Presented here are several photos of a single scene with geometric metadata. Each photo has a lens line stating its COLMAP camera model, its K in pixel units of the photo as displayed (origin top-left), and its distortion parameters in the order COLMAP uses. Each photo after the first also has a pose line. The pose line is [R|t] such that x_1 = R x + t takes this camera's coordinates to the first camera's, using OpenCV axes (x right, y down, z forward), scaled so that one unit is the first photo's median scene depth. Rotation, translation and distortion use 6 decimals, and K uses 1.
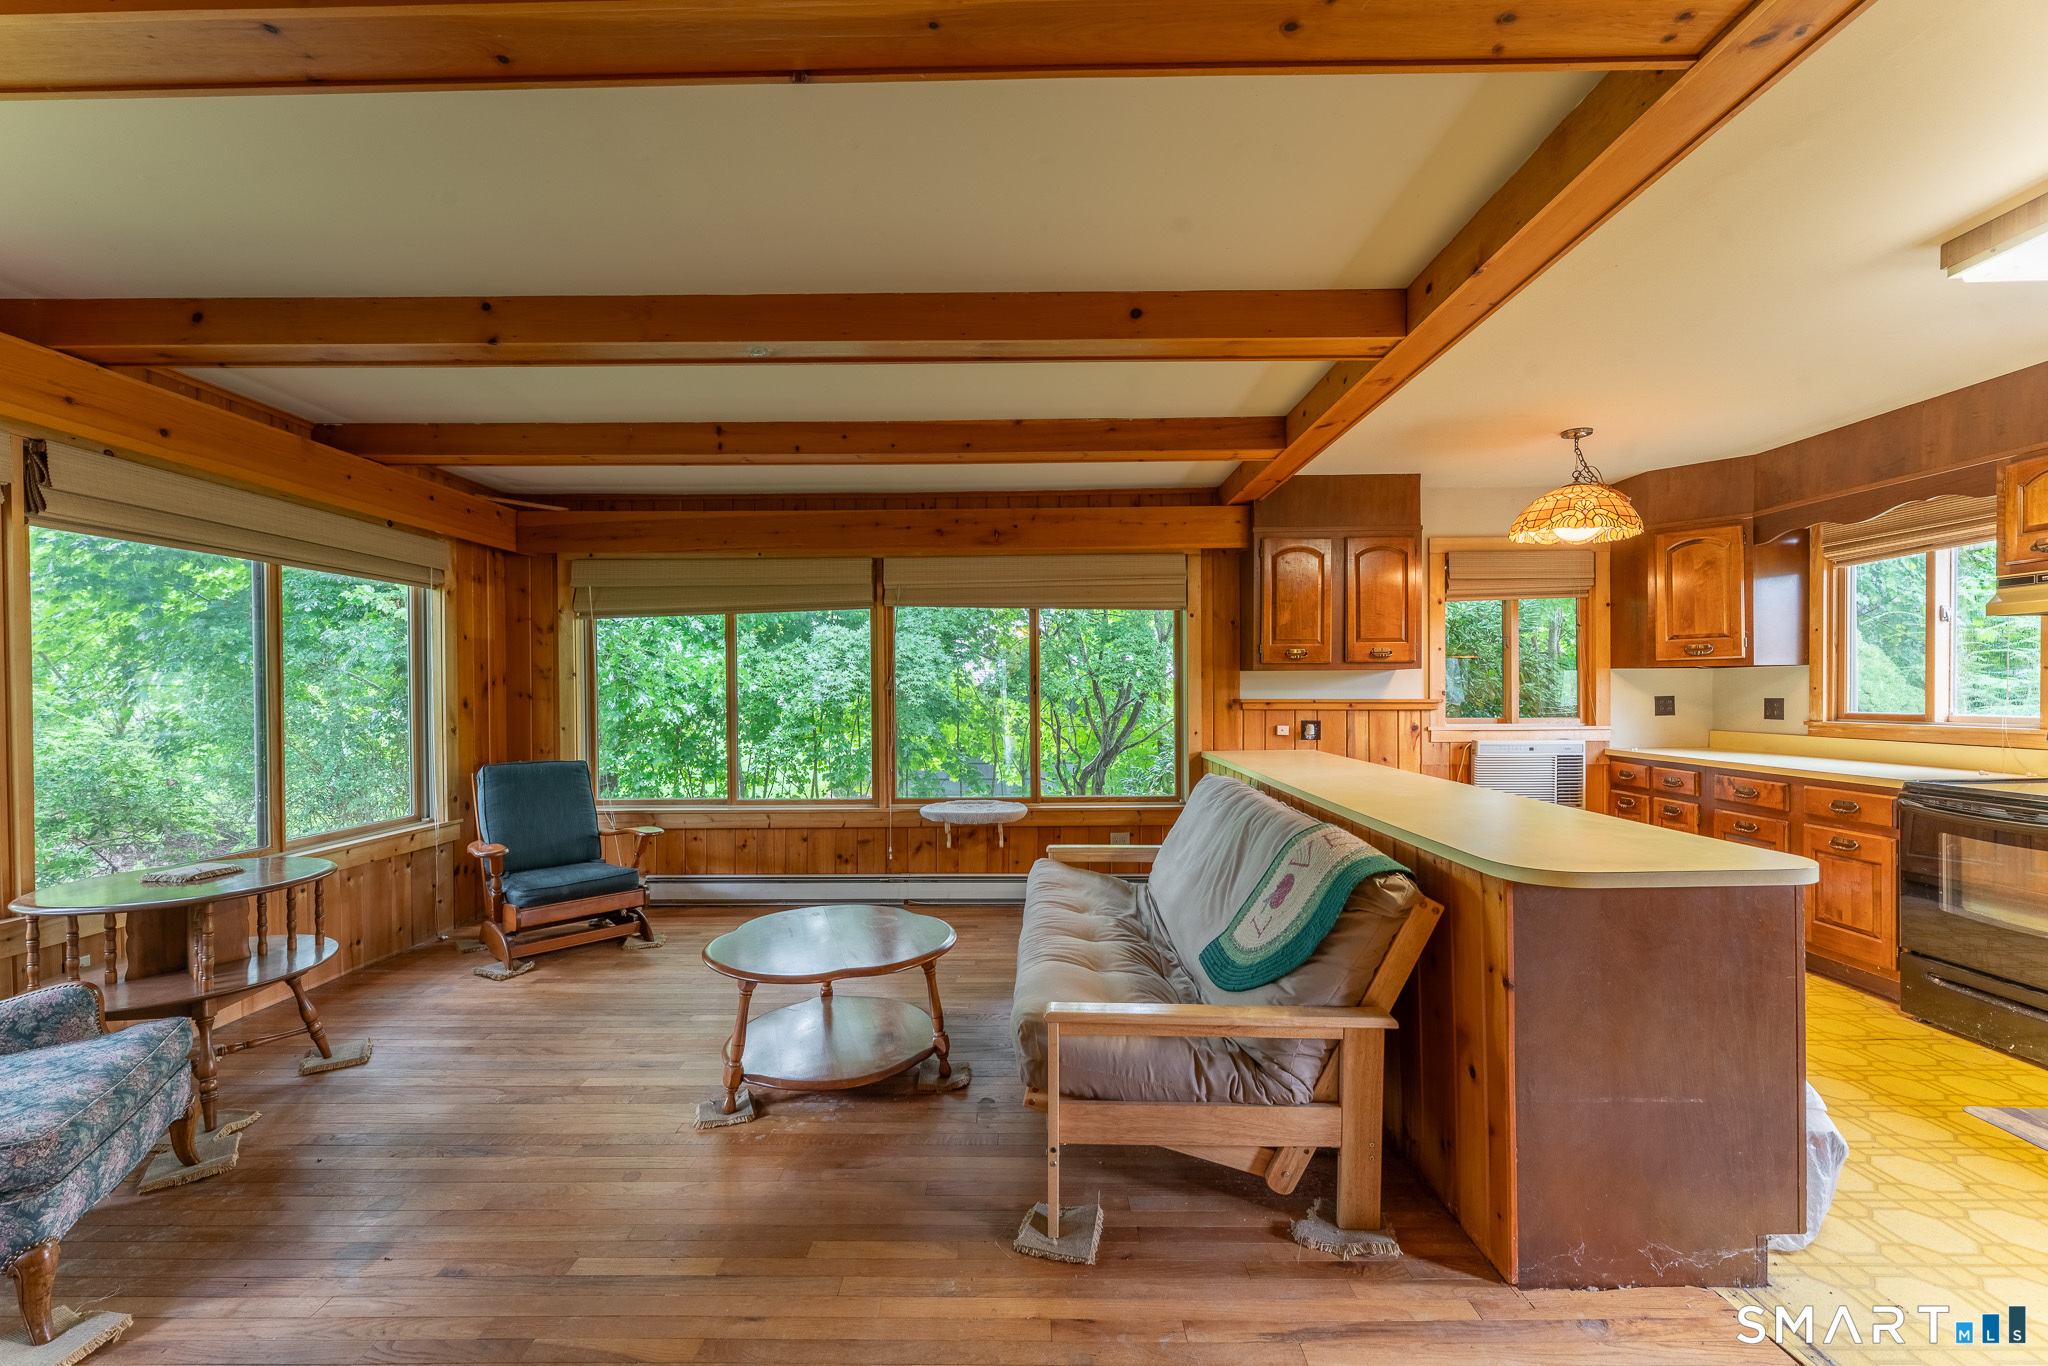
lens RADIAL K [[815.6, 0, 1017.7], [0, 815.6, 694.0], [0, 0, 1]] dist [-0.000519, -0.000492]
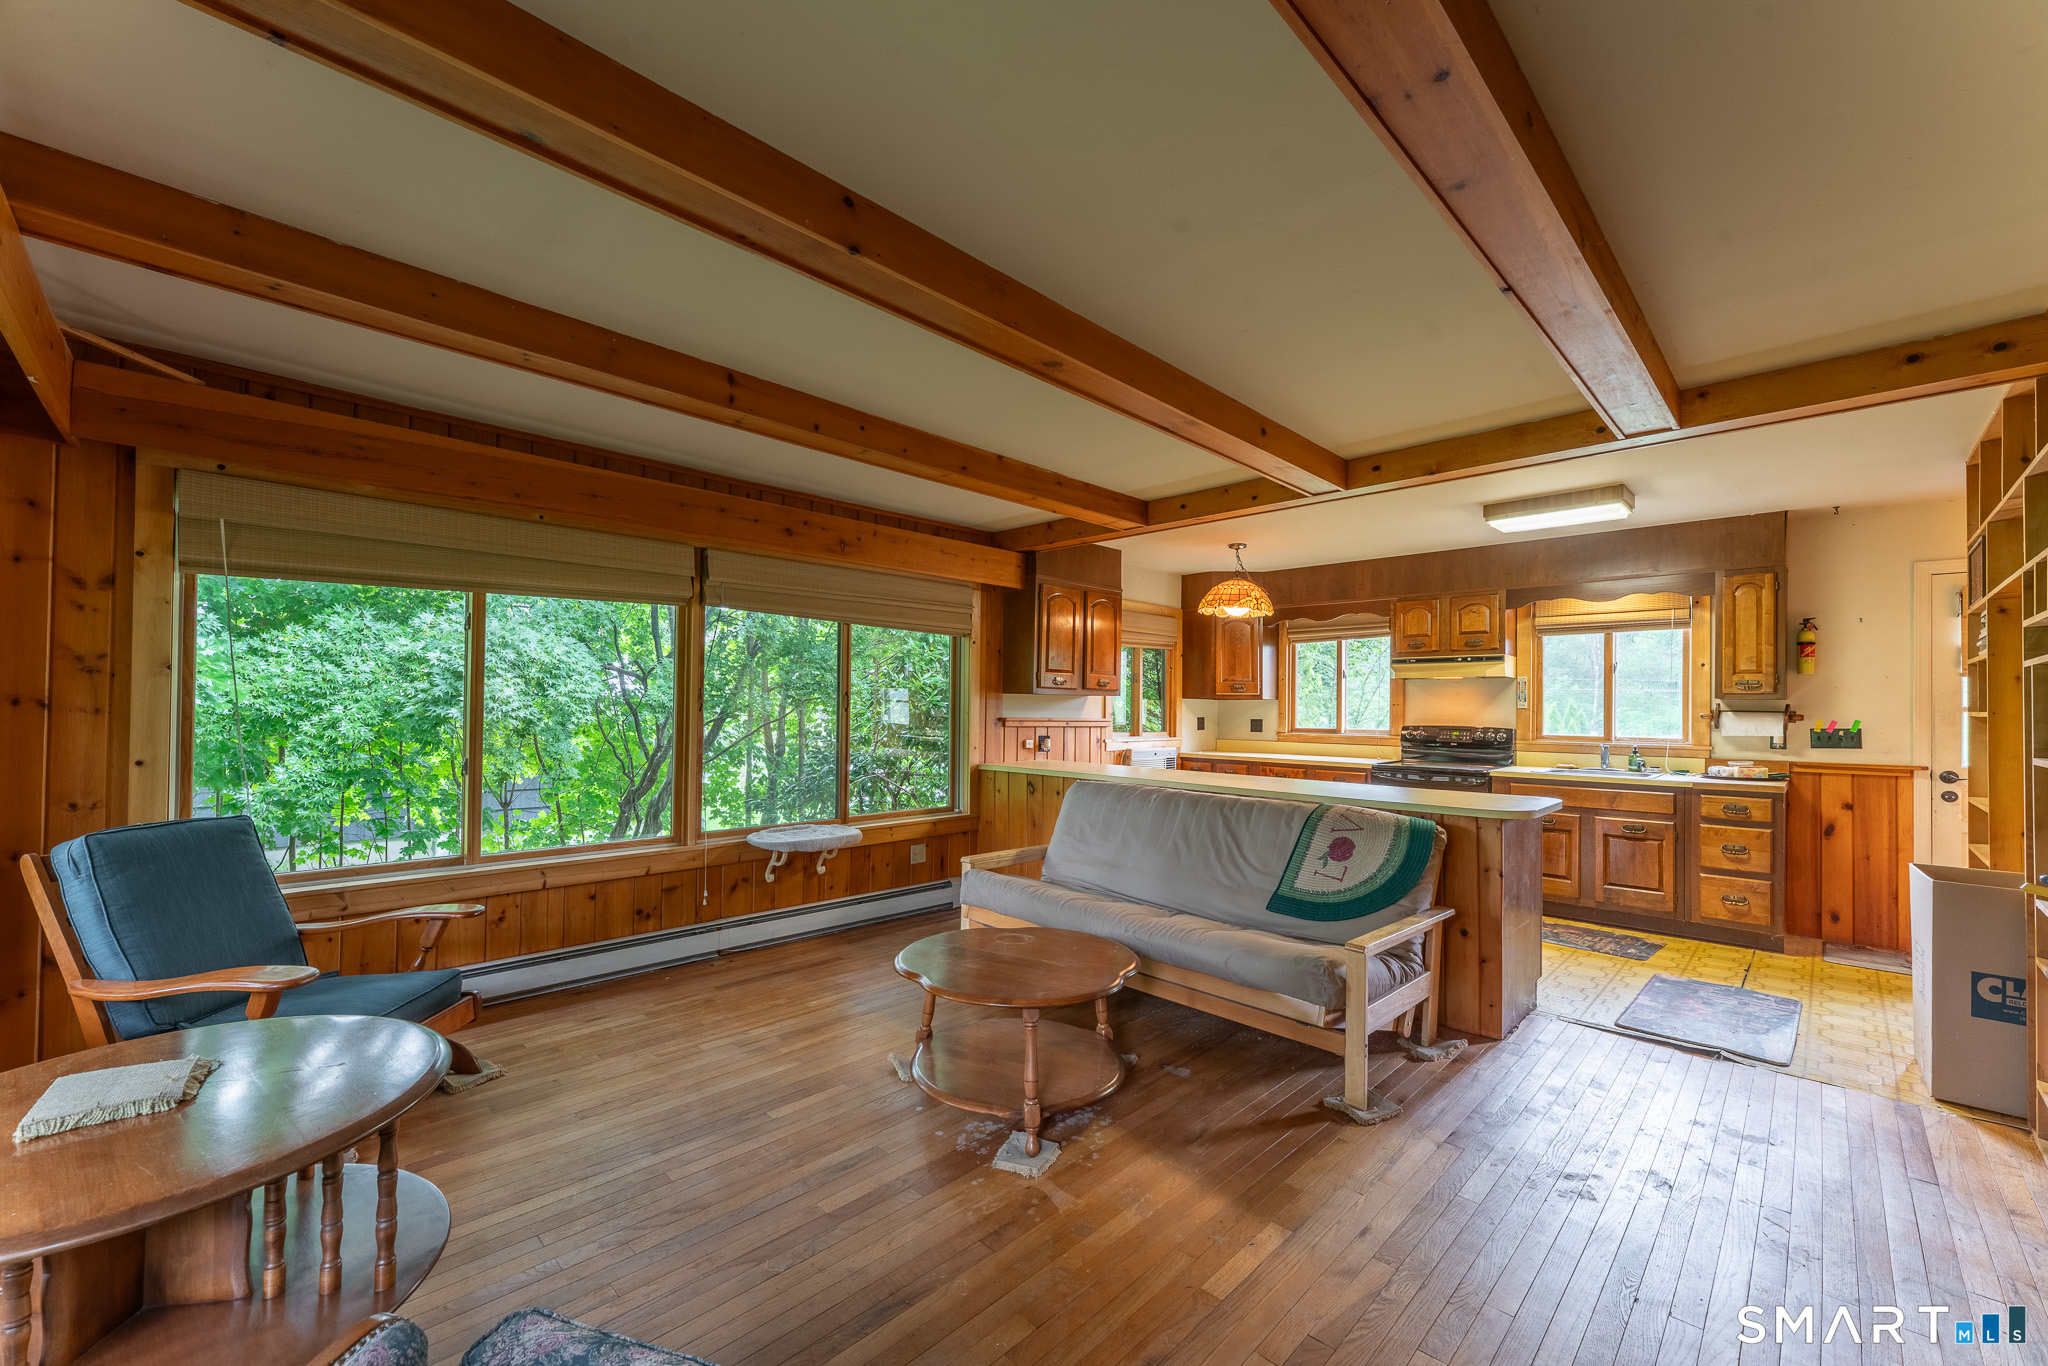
lens RADIAL K [[815.6, 0, 1015.4], [0, 815.6, 695.6], [0, 0, 1]] dist [-0.000519, -0.000492]
pose [[0.699070, 0.025074, 0.714613, -0.591878], [-0.011777, 0.999653, -0.023555, 0.002277], [-0.714956, 0.008051, 0.699123, 0.195937]]
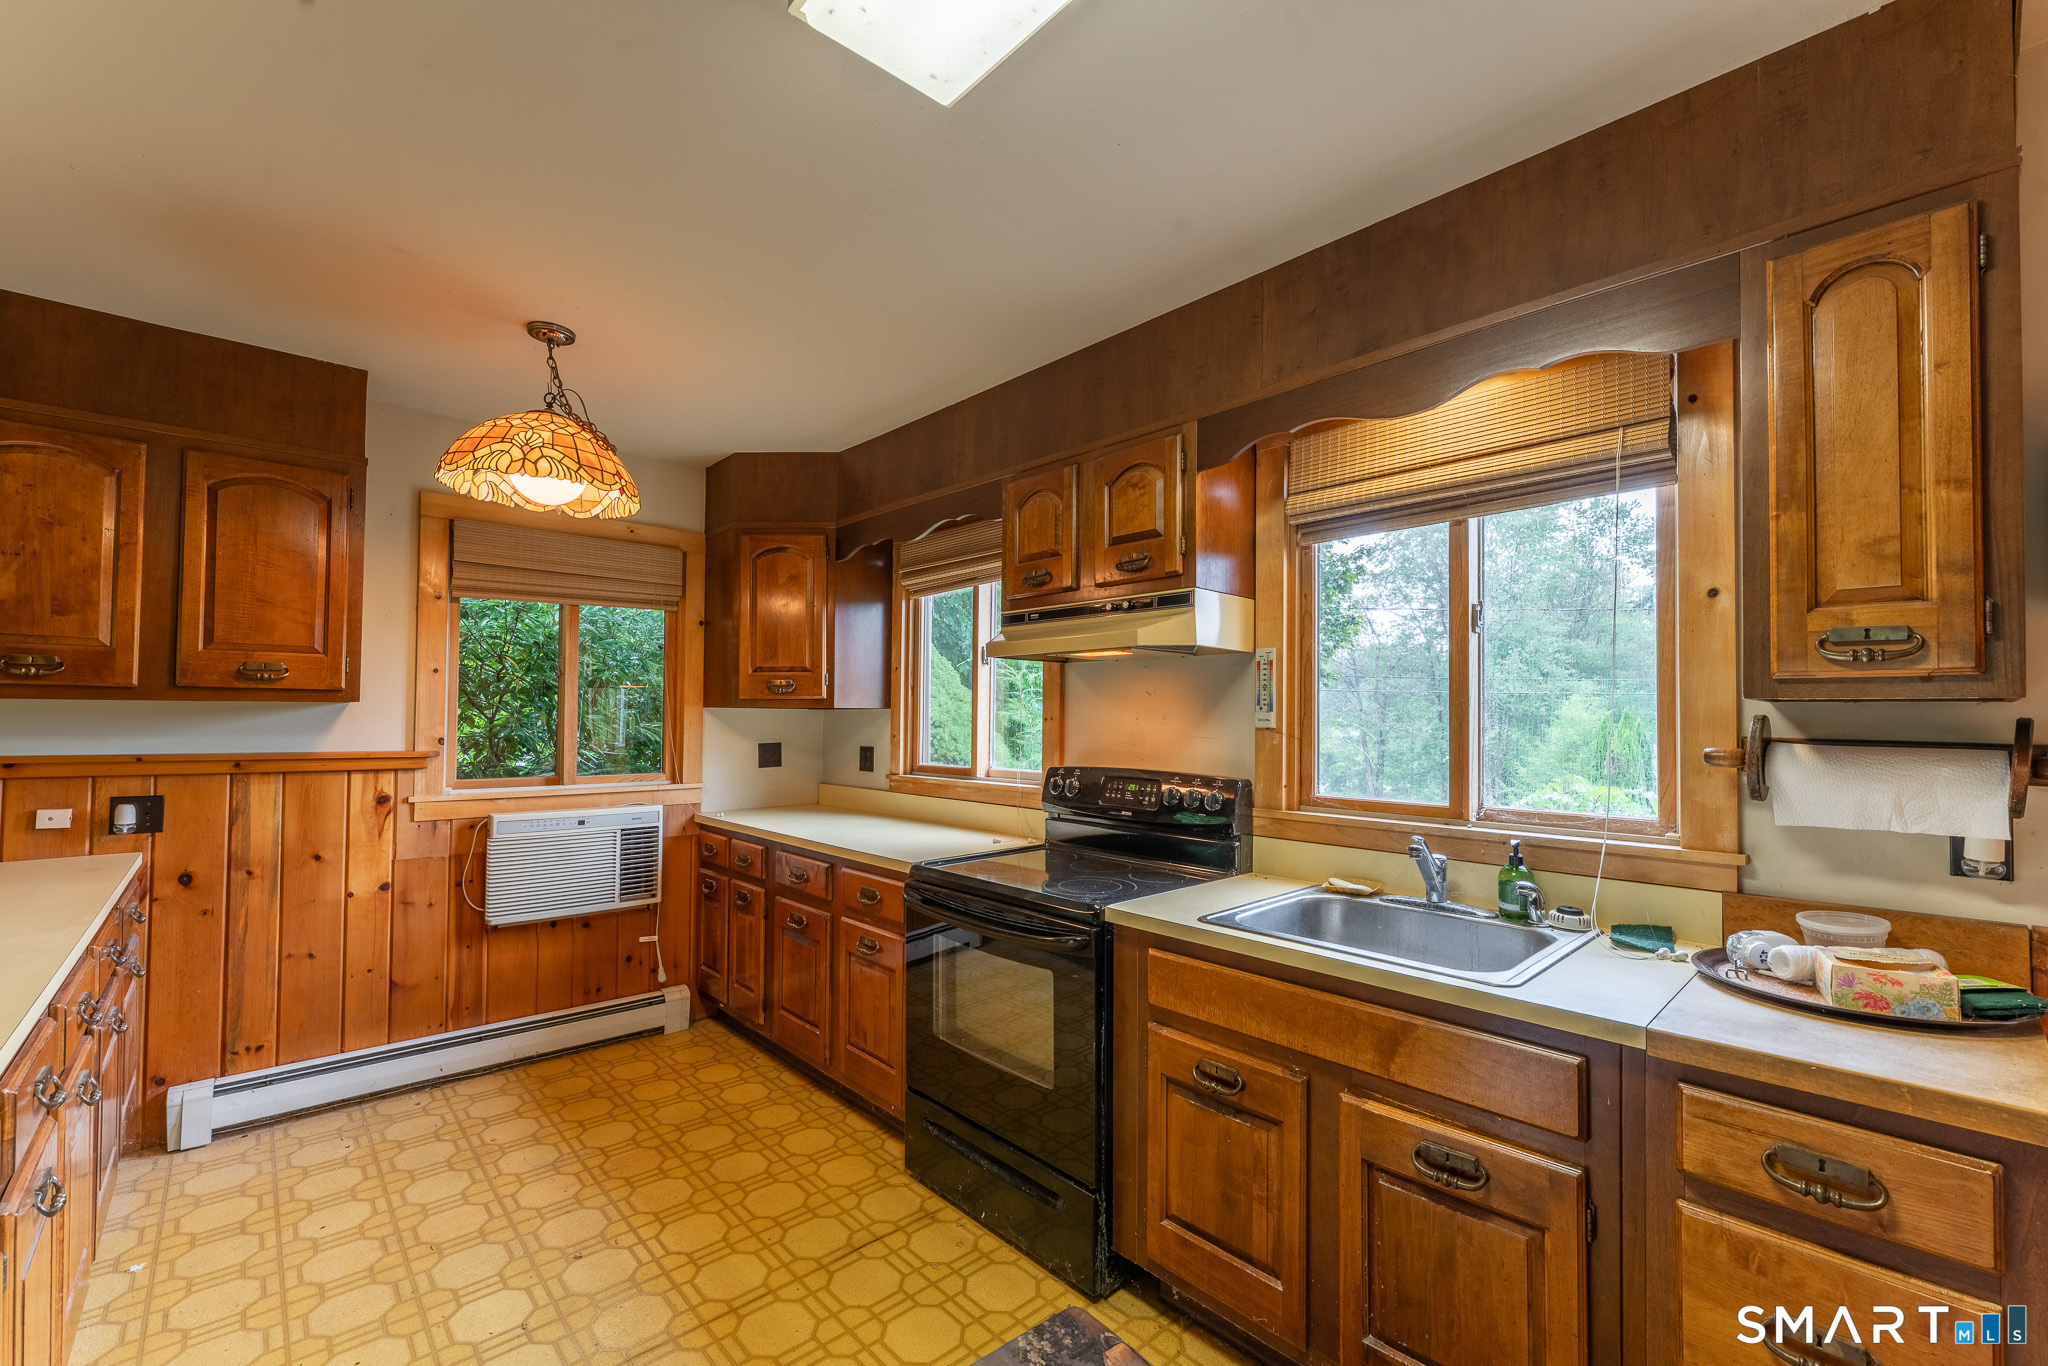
lens RADIAL K [[848.6, 0, 1016.7], [0, 848.6, 695.9], [0, 0, 1]] dist [-0.002020, 0.000137]
pose [[0.730829, 0.028690, 0.681958, 0.436393], [-0.007575, 0.999396, -0.033926, -0.018824], [-0.682519, 0.019628, 0.730604, 0.243893]]
